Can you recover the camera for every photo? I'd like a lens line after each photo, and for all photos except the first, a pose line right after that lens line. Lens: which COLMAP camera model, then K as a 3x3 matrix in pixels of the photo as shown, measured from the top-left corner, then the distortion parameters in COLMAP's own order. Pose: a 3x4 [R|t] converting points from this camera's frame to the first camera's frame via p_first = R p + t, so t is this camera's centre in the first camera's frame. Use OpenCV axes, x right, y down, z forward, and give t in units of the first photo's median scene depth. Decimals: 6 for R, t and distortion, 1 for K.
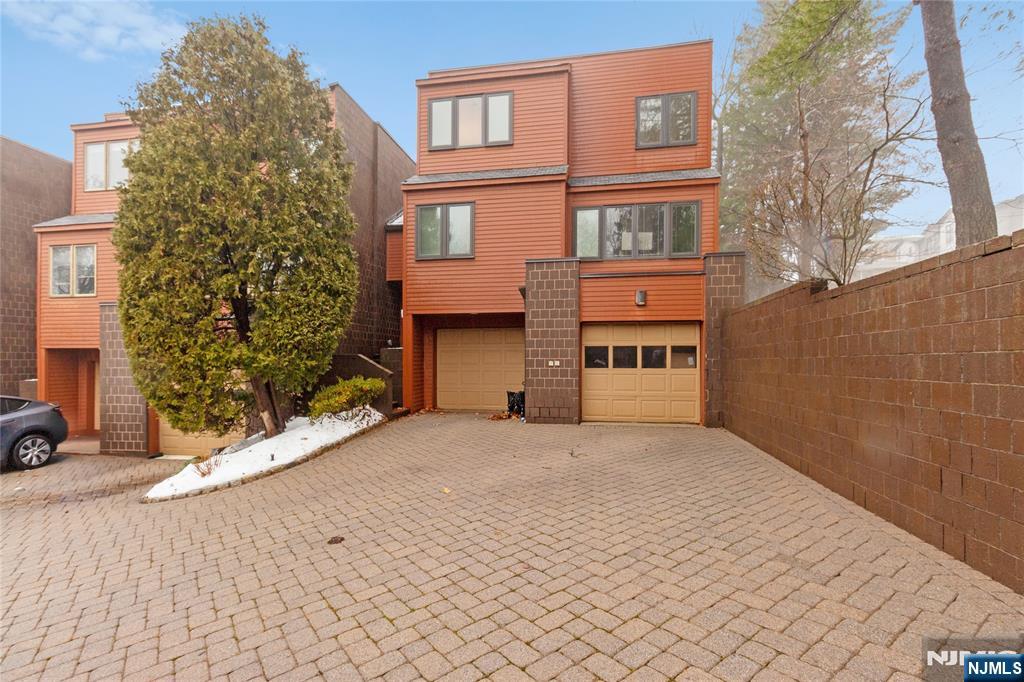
lens RADIAL K [[487.6, 0, 513.4], [0, 487.6, 340.8], [0, 0, 1]] dist [-0.000276, 0.000141]
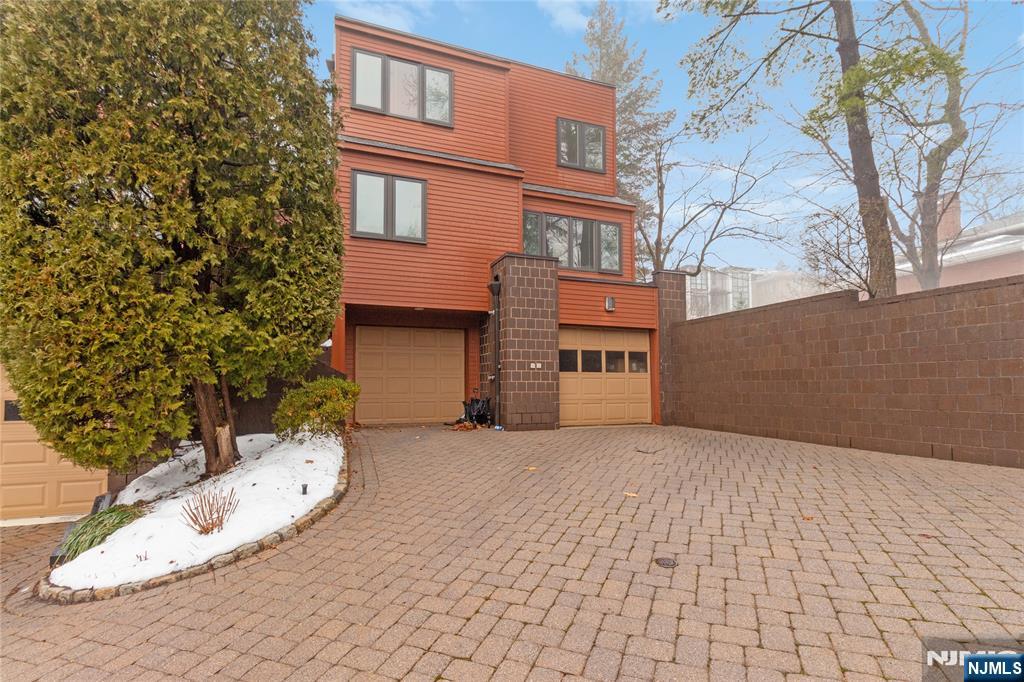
lens RADIAL K [[487.6, 0, 512.6], [0, 487.6, 347.1], [0, 0, 1]] dist [-0.000276, 0.000141]
pose [[0.852993, 0.041625, 0.520260, -0.443565], [-0.019985, 0.998688, -0.047137, 0.055516], [-0.521540, 0.029810, 0.852706, 0.219363]]
